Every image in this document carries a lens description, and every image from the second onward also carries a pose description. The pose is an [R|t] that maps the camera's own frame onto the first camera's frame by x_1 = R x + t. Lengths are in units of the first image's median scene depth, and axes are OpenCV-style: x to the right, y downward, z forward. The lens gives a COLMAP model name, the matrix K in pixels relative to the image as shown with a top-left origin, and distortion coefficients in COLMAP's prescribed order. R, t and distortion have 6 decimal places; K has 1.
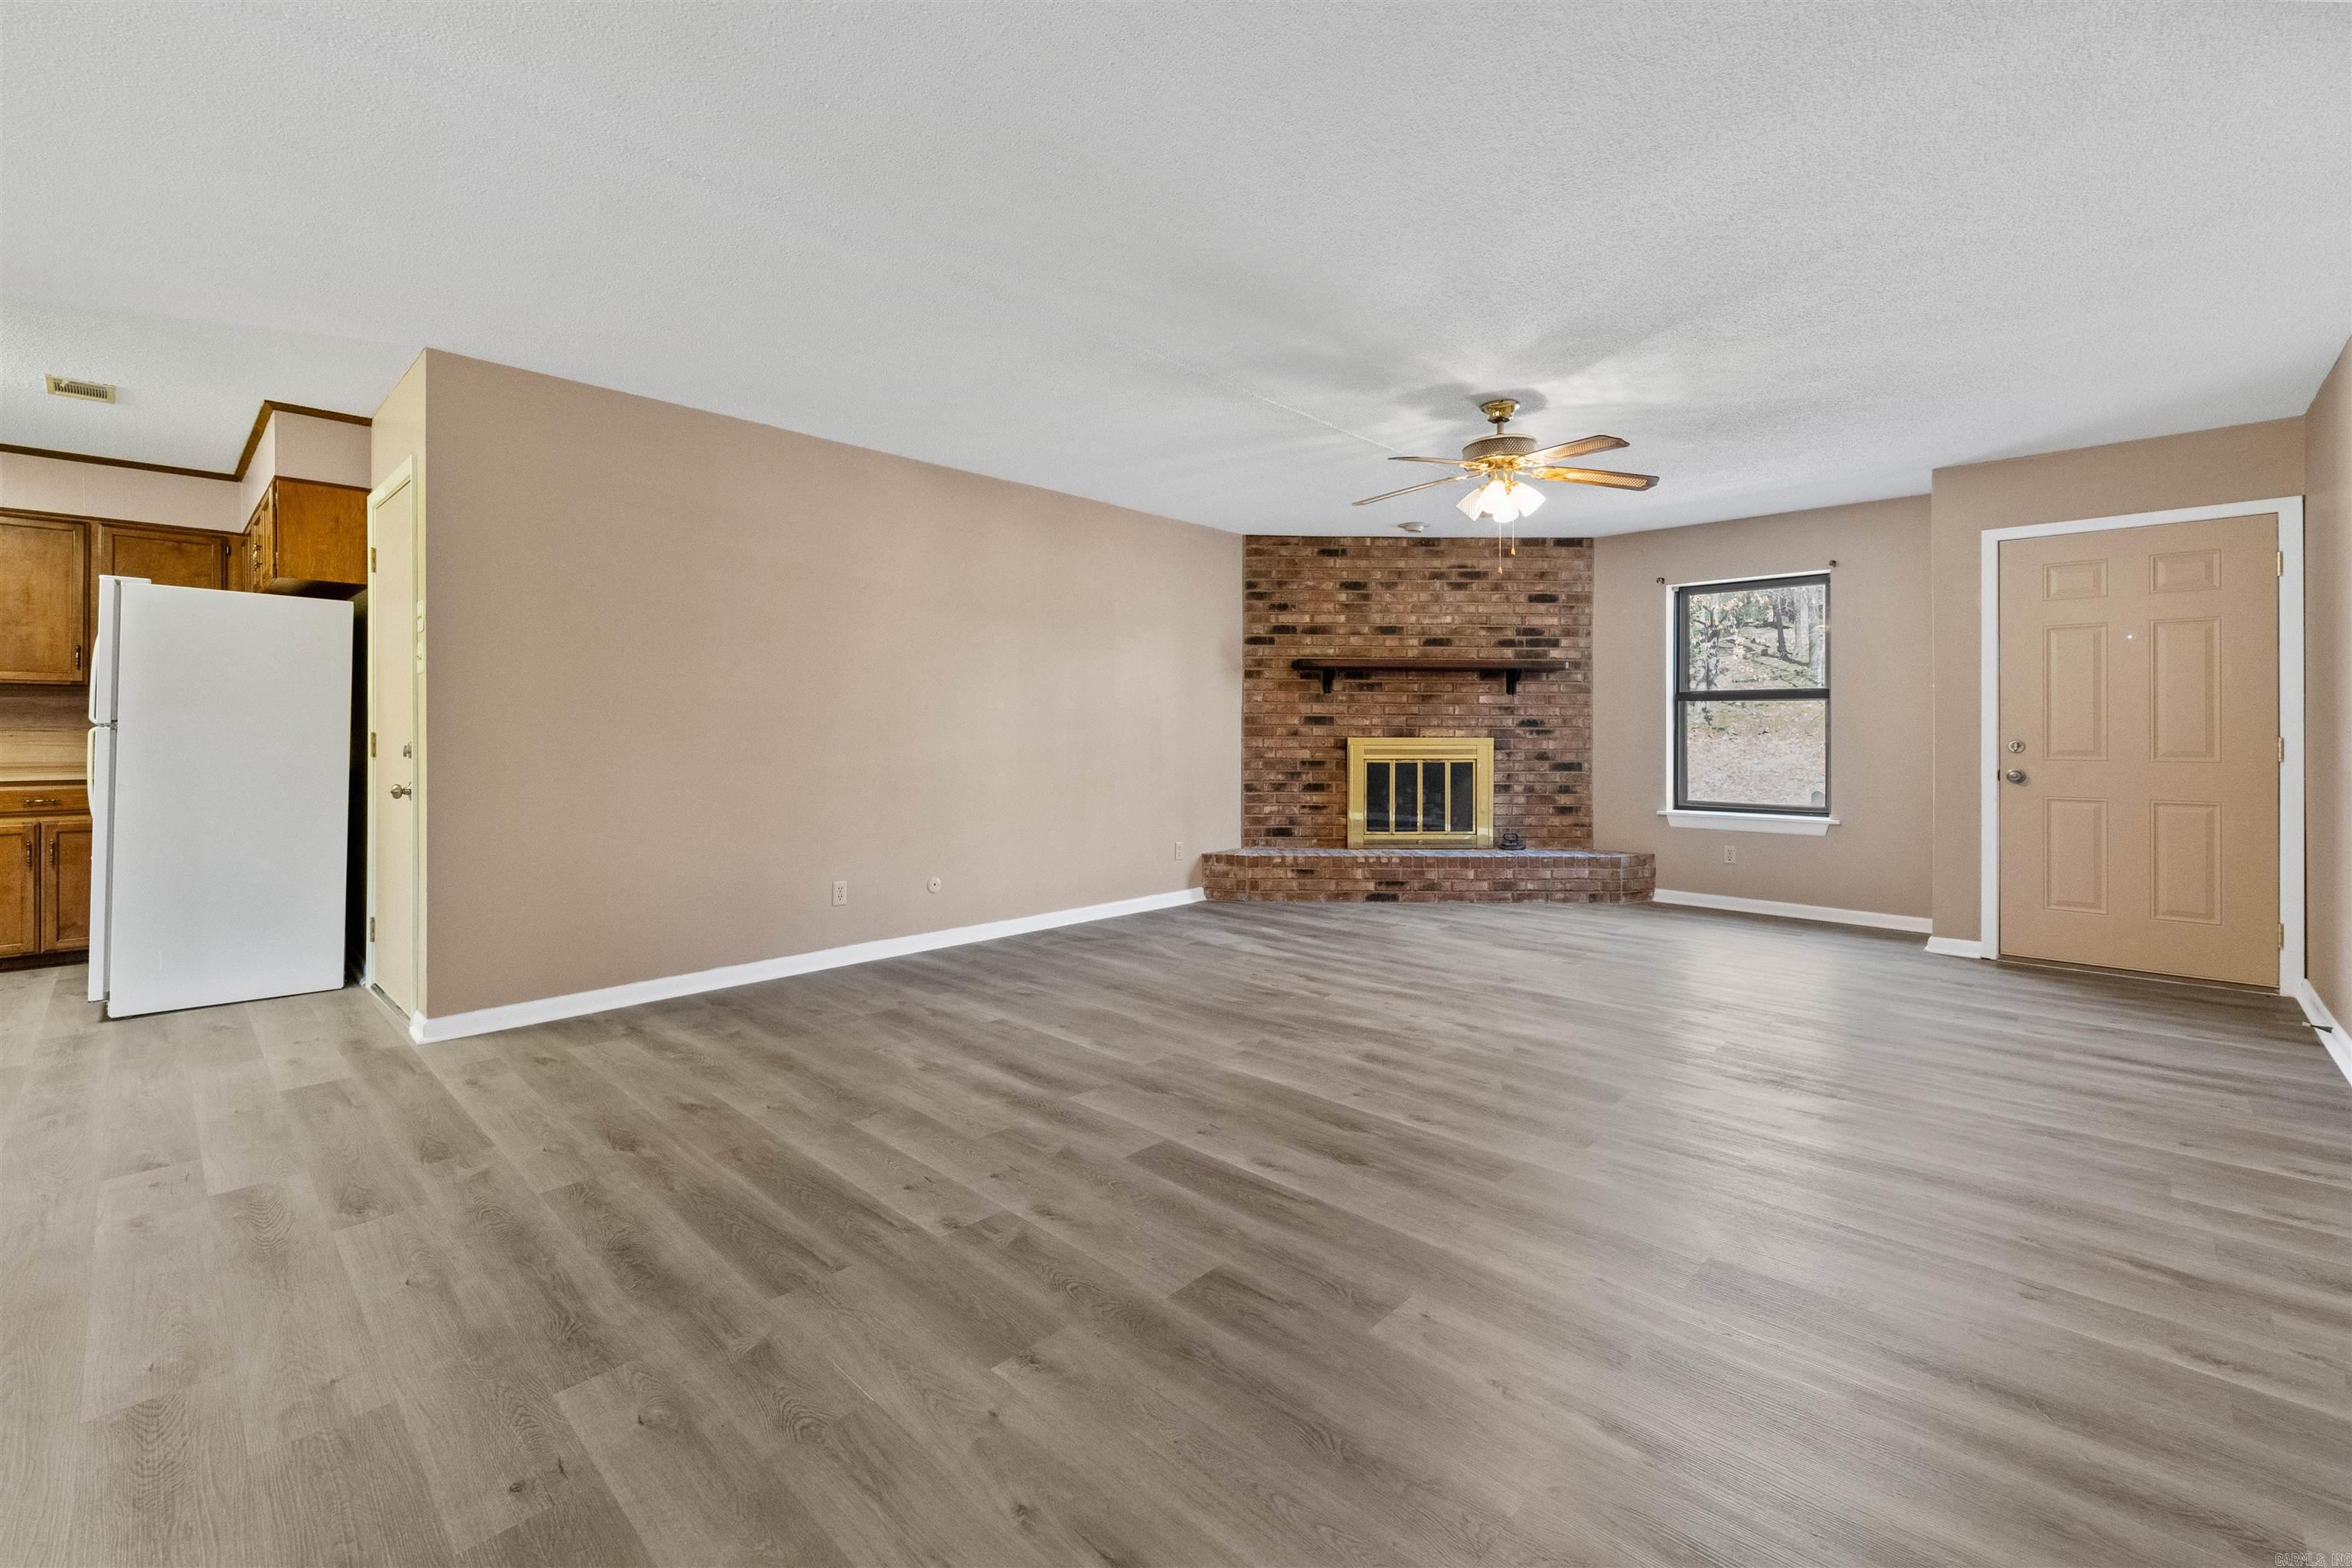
lens RADIAL K [[988.6, 0, 1163.7], [0, 988.6, 728.4], [0, 0, 1]] dist [-0.000647, -0.000043]
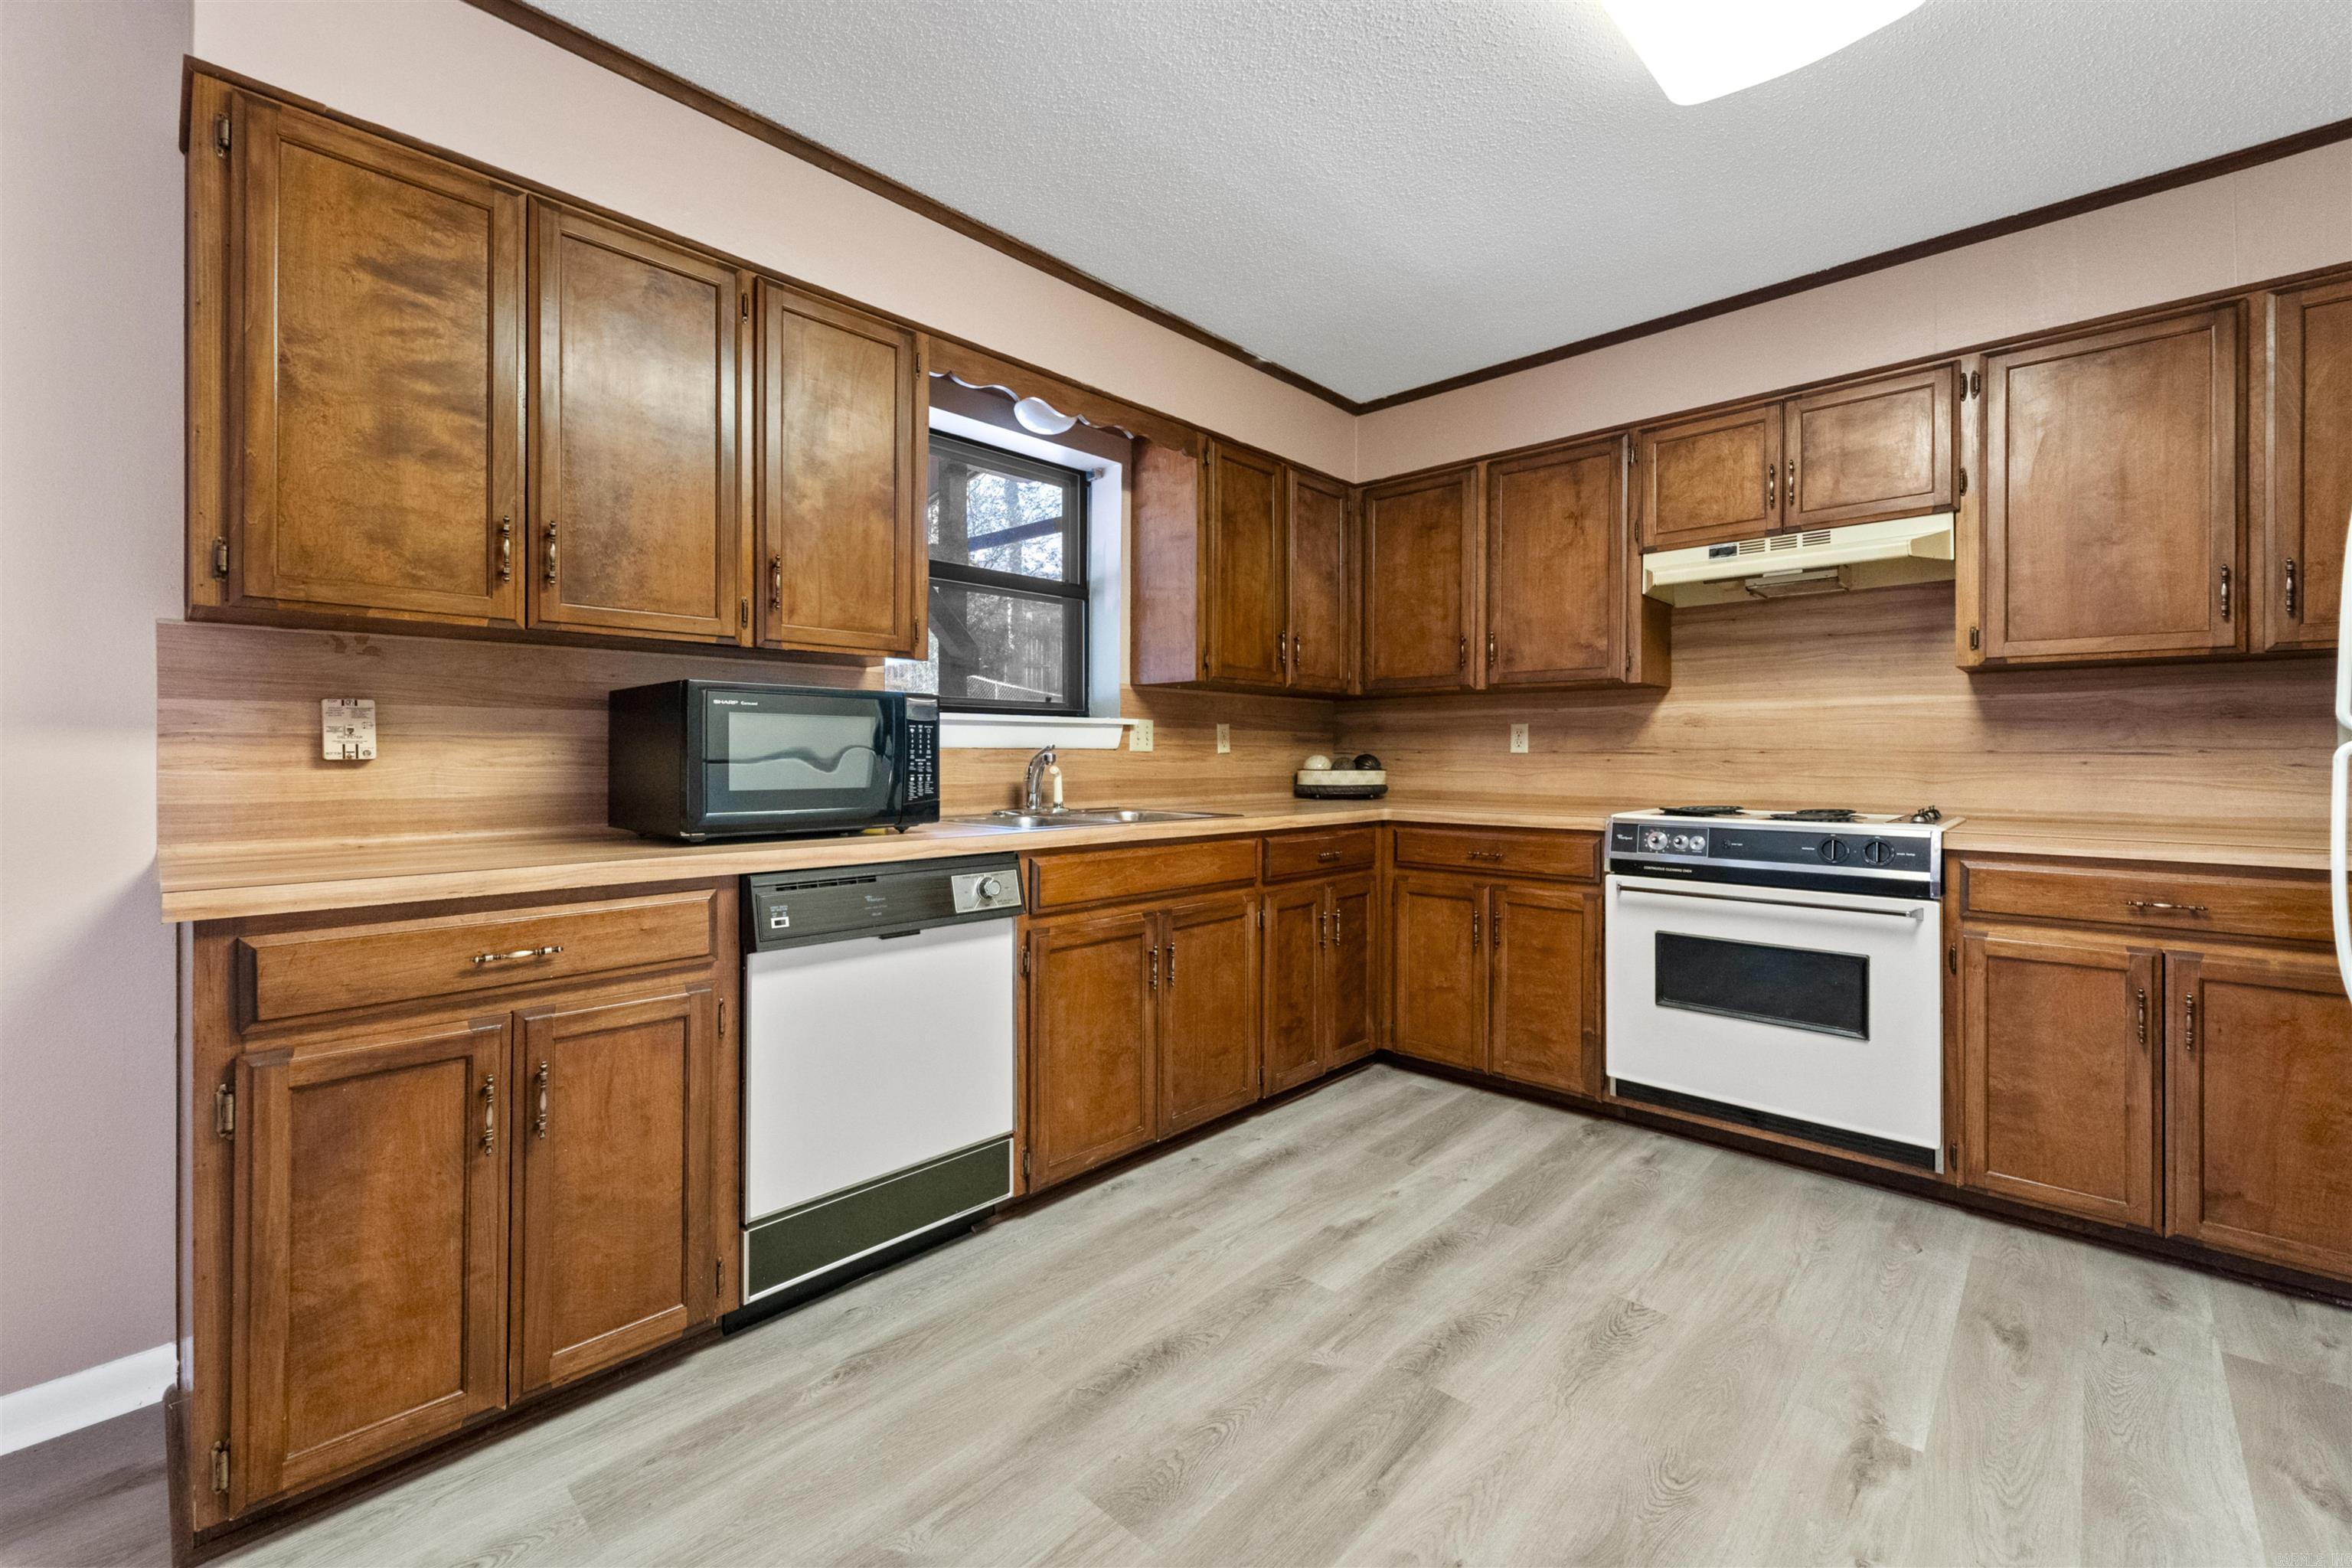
lens RADIAL K [[963.6, 0, 1171.3], [0, 963.6, 753.7], [0, 0, 1]] dist [0.008471, -0.004303]
pose [[0.006321, -0.002710, -0.999976, -0.461715], [0.000589, 0.999996, -0.002706, 0.002480], [0.999980, -0.000572, 0.006323, 0.358283]]
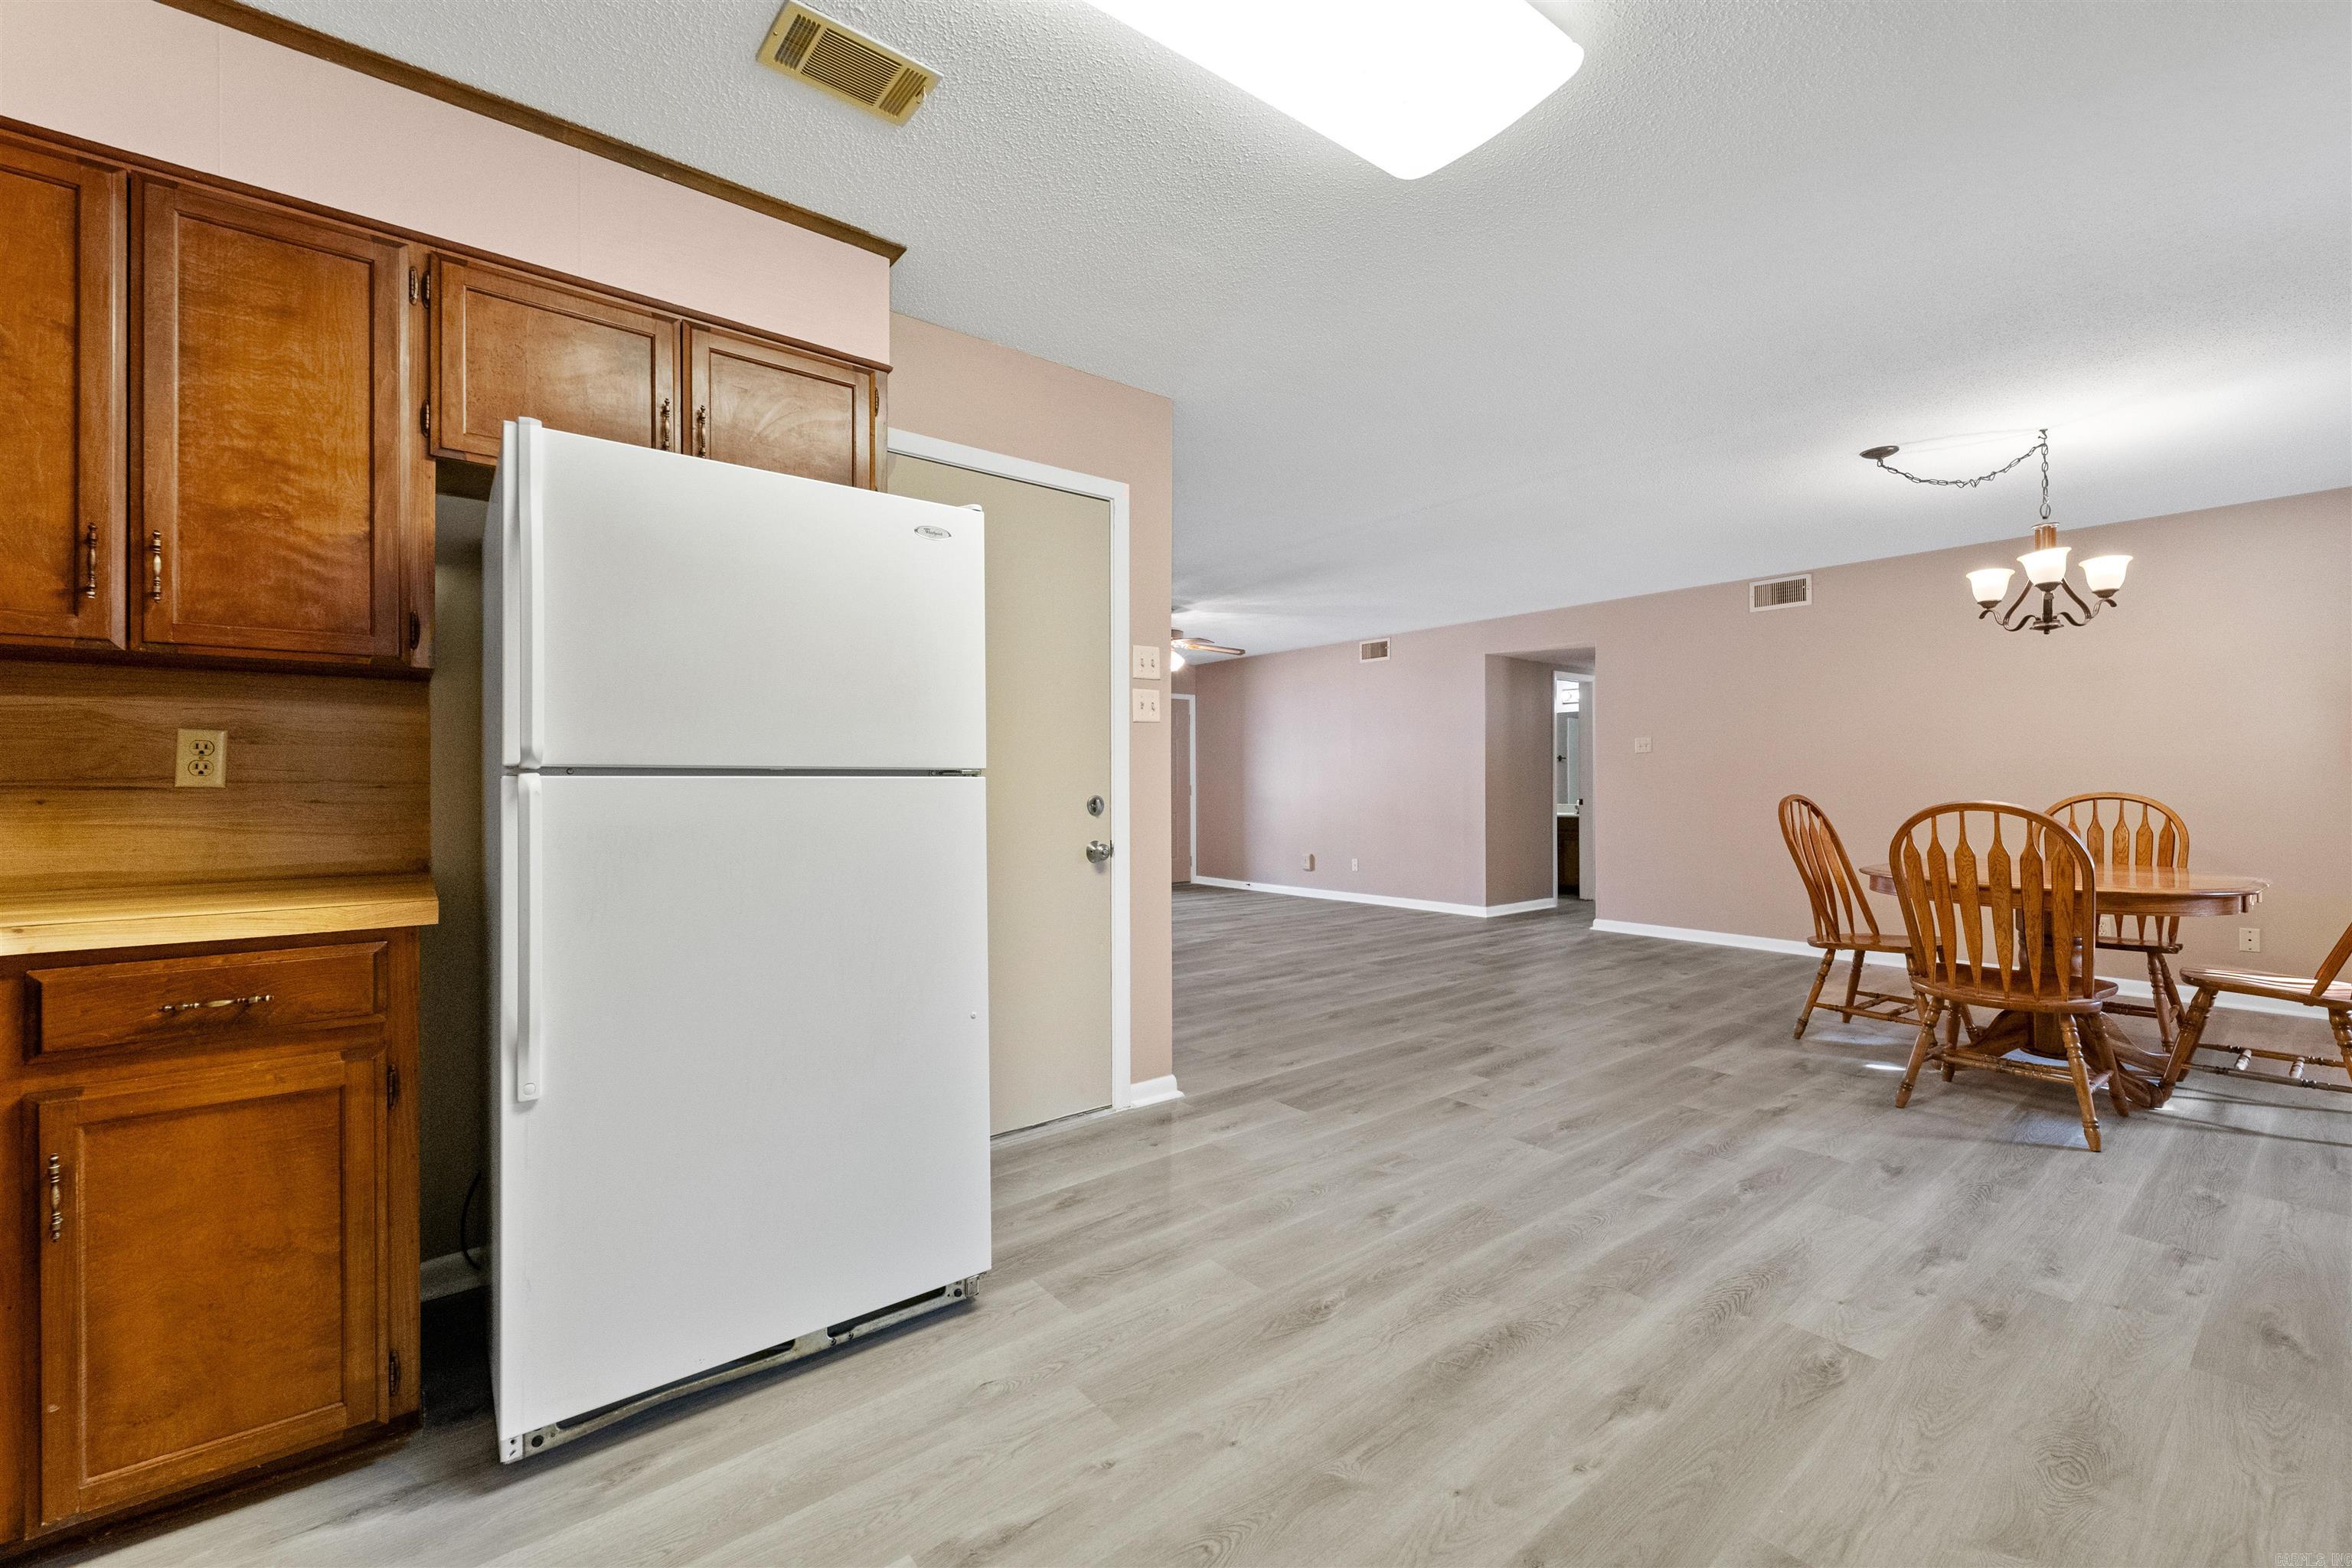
lens RADIAL K [[958.0, 0, 1173.3], [0, 958.0, 779.0], [0, 0, 1]] dist [0.006867, -0.003872]
pose [[0.126401, 0.004423, 0.991969, -0.879248], [0.001418, 0.999988, -0.004640, 0.001373], [-0.991978, 0.001993, 0.126393, 0.452476]]
